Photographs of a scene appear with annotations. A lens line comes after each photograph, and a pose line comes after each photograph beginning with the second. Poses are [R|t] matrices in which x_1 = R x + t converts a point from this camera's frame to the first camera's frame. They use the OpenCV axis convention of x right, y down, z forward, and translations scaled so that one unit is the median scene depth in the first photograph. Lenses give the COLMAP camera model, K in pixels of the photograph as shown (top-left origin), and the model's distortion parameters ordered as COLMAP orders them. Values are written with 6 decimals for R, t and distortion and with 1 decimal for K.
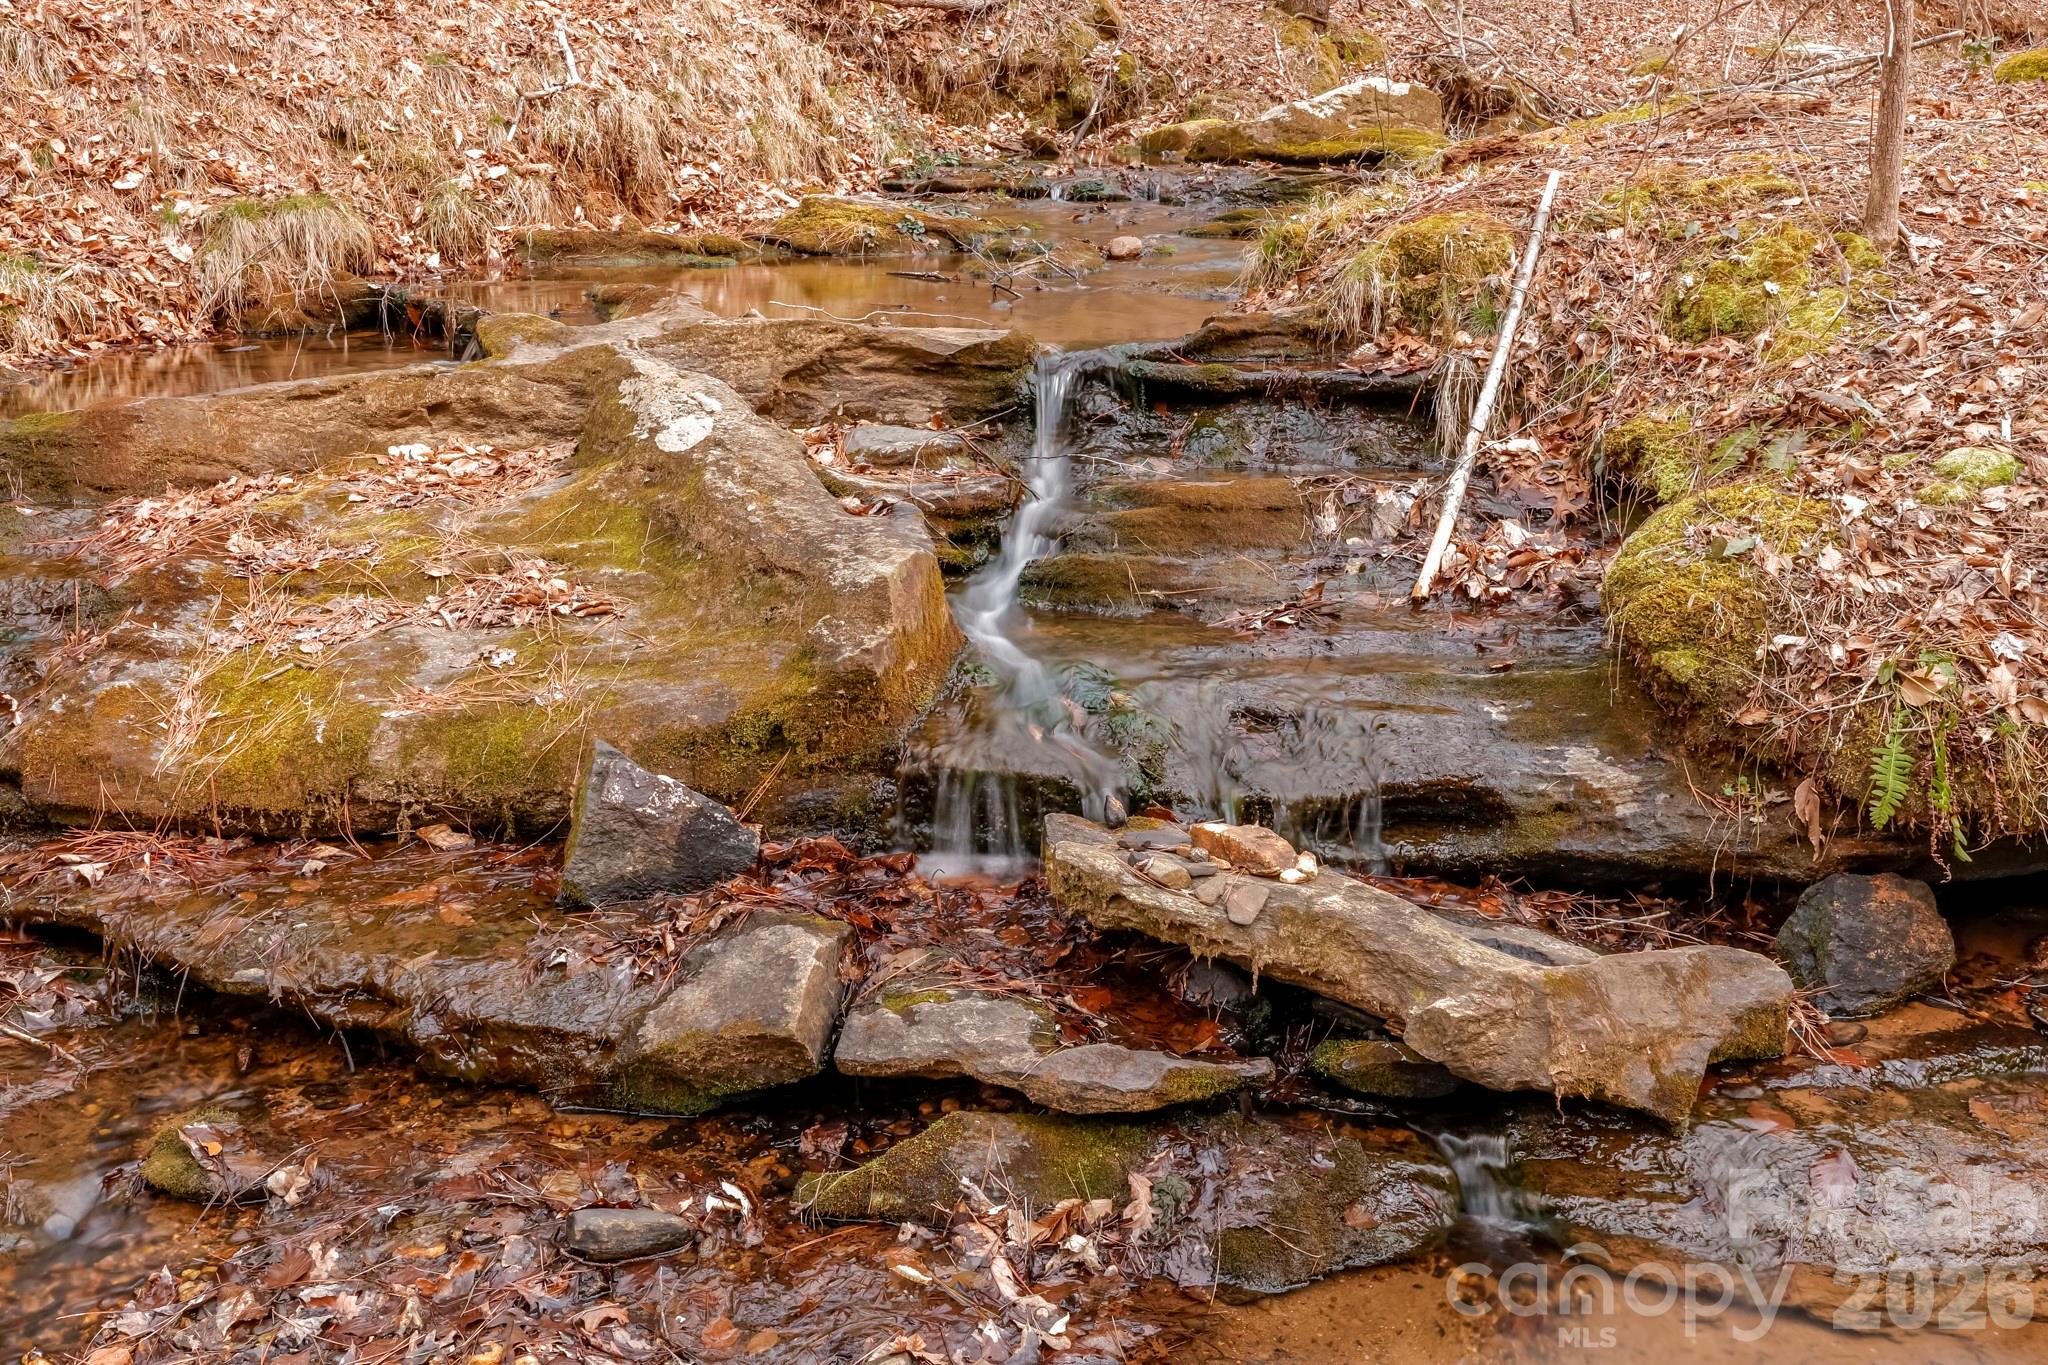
lens RADIAL K [[1975.4, 0, 1024.0], [0, 1975.4, 682.5], [0, 0, 1]] dist [-0.022011, -0.016235]
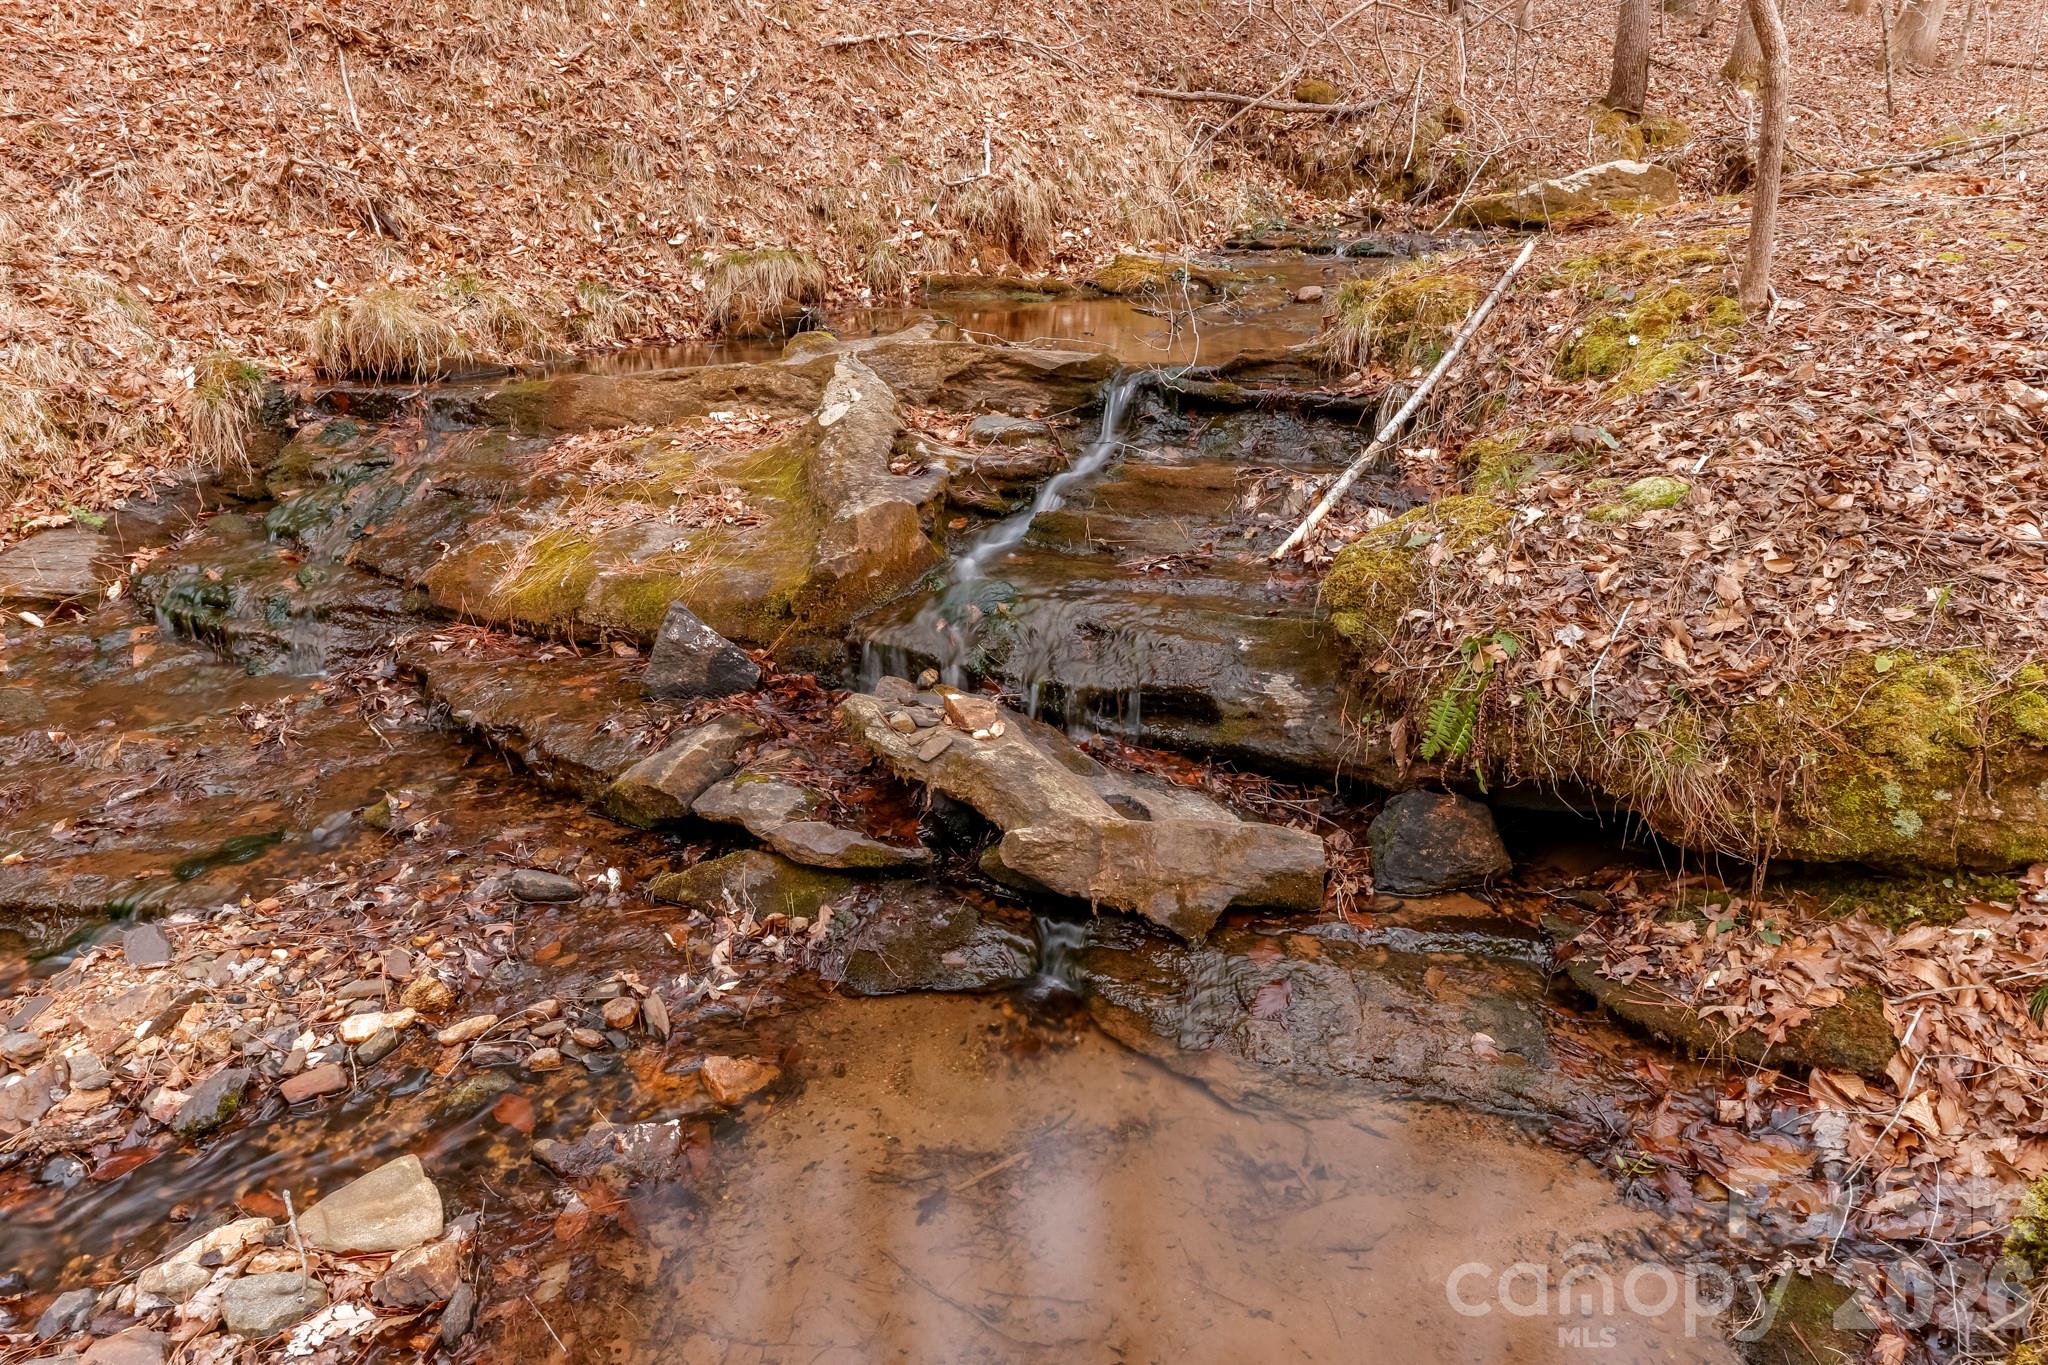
lens RADIAL K [[1316.5, 0, 1024.0], [0, 1316.5, 682.5], [0, 0, 1]] dist [0.018764, -0.003058]
pose [[0.934837, 0.119302, -0.334434, 0.304206], [-0.091992, 0.991082, 0.096404, -0.025266], [0.342952, -0.059357, 0.937476, 0.042532]]
